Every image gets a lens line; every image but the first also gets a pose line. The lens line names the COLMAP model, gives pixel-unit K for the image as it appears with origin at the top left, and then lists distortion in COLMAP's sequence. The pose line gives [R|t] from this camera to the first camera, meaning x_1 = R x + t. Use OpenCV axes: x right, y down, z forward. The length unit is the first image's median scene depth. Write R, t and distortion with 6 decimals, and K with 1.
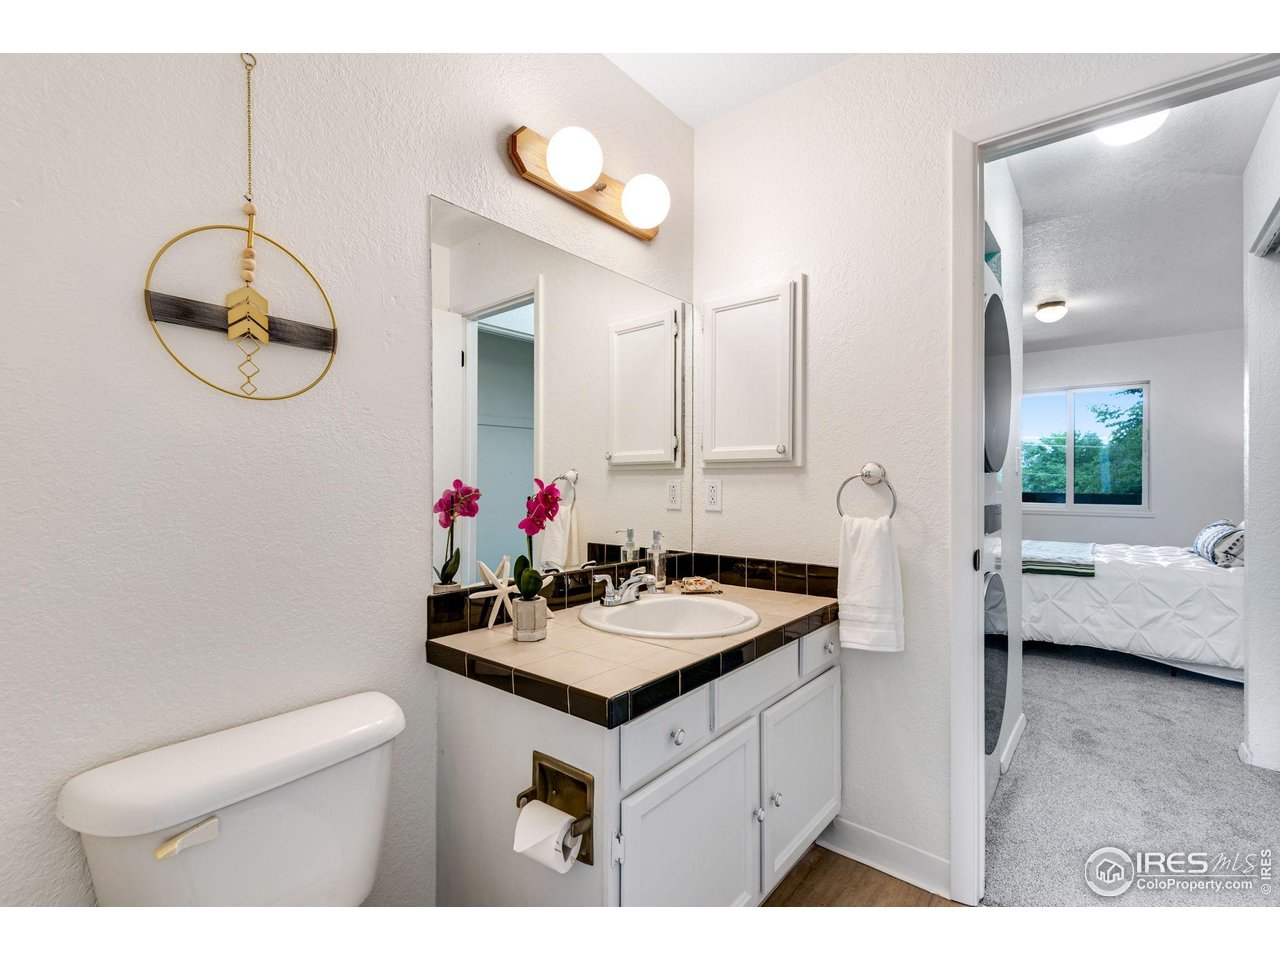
lens RADIAL K [[588.4, 0, 639.7], [0, 588.4, 478.9], [0, 0, 1]] dist [0.005421, 0.000233]
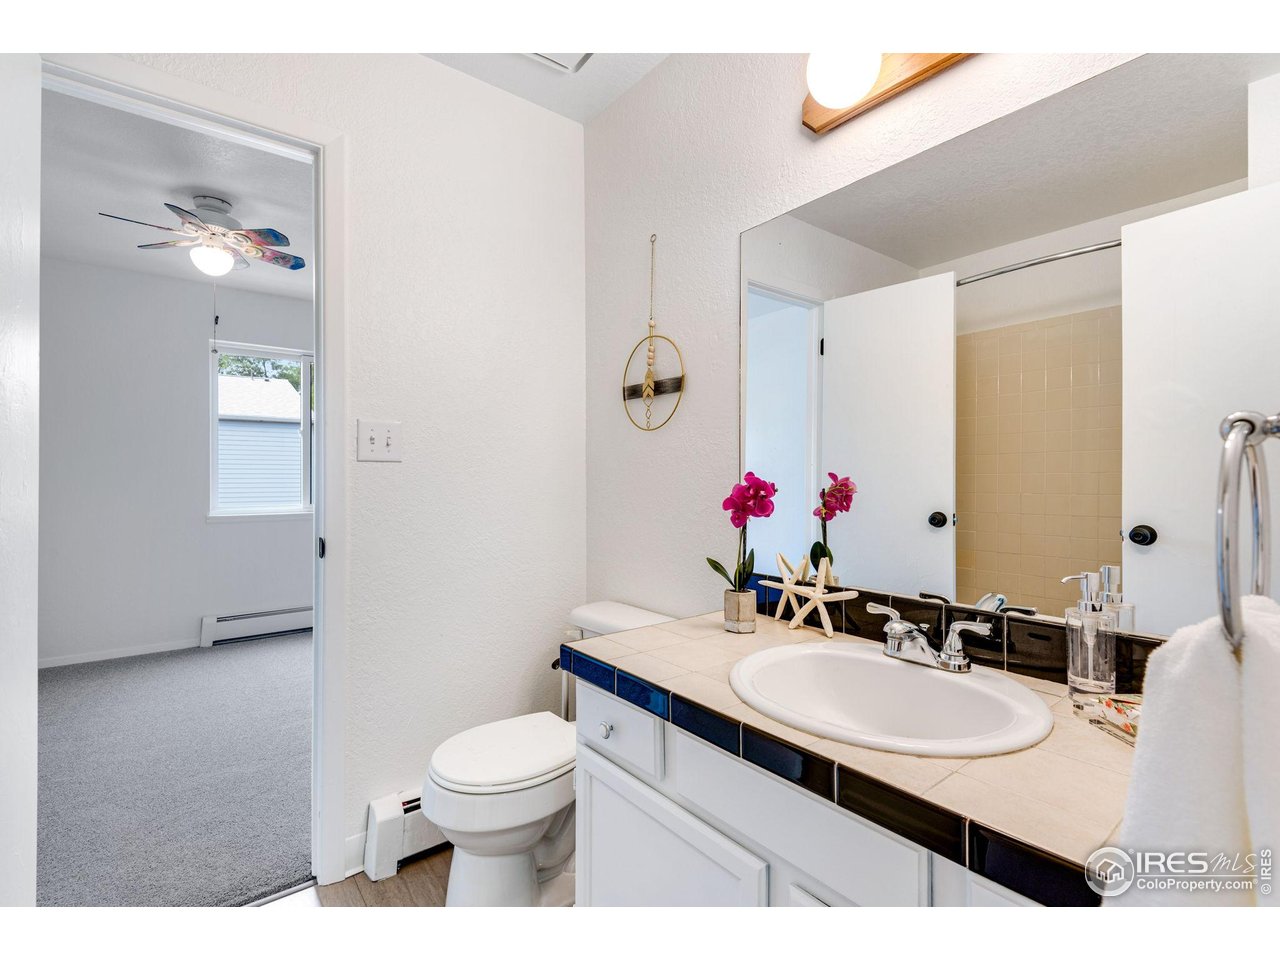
lens RADIAL K [[588.4, 0, 639.9], [0, 588.4, 480.5], [0, 0, 1]] dist [0.005421, 0.000233]
pose [[-0.217732, -0.000264, -0.976009, 0.897757], [0.001999, 0.999998, -0.000716, 0.014249], [0.976007, -0.002107, -0.217731, 1.117057]]
